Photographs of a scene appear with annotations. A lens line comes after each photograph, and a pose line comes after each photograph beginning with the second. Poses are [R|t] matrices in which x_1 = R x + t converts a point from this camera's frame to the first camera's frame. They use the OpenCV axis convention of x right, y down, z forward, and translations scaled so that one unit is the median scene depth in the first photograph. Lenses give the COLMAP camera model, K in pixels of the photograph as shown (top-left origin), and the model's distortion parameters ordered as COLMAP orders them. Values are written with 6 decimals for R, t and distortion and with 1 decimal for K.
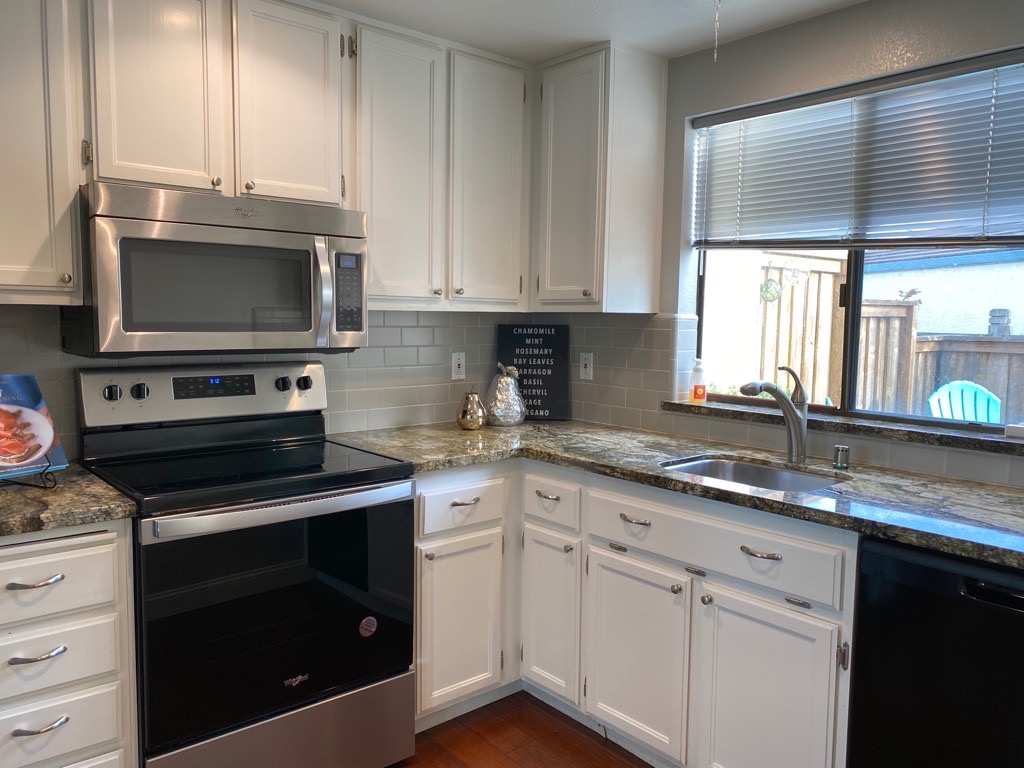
lens RADIAL K [[774.8, 0, 515.8], [0, 774.8, 382.8], [0, 0, 1]] dist [0.029138, -0.006325]
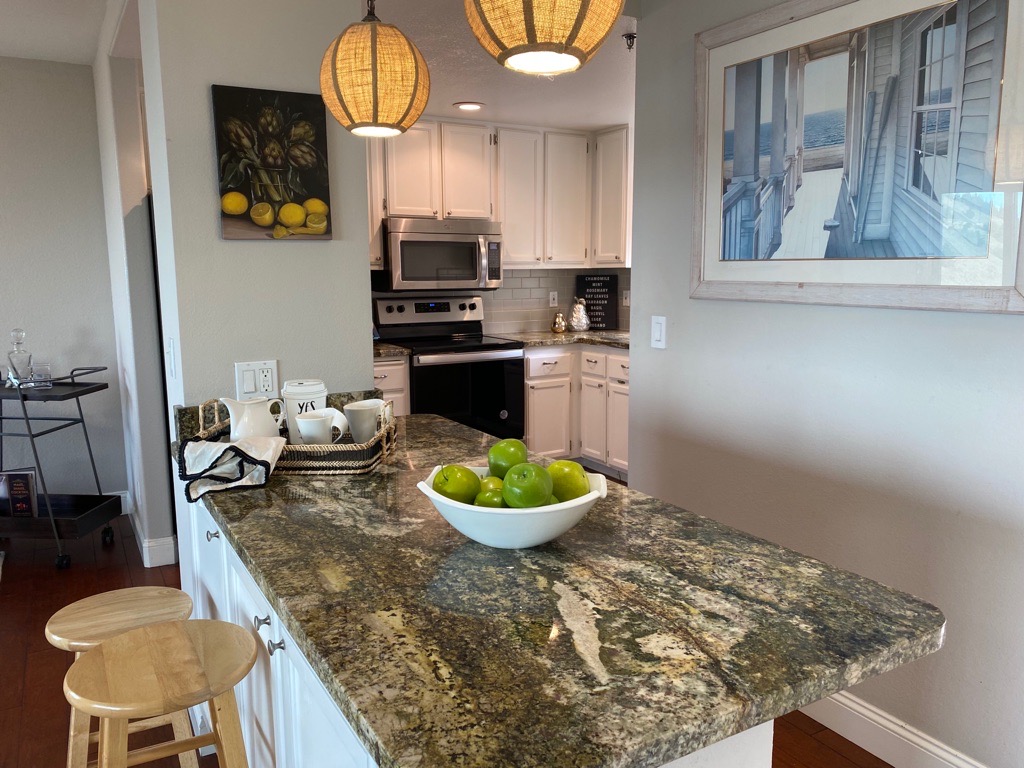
lens RADIAL K [[774.8, 0, 510.4], [0, 774.8, 384.1], [0, 0, 1]] dist [0.029138, -0.006325]
pose [[0.981931, 0.009072, -0.189024, 0.212421], [0.002488, 0.998145, 0.060829, 0.082300], [0.189225, -0.060200, 0.980087, -0.994216]]
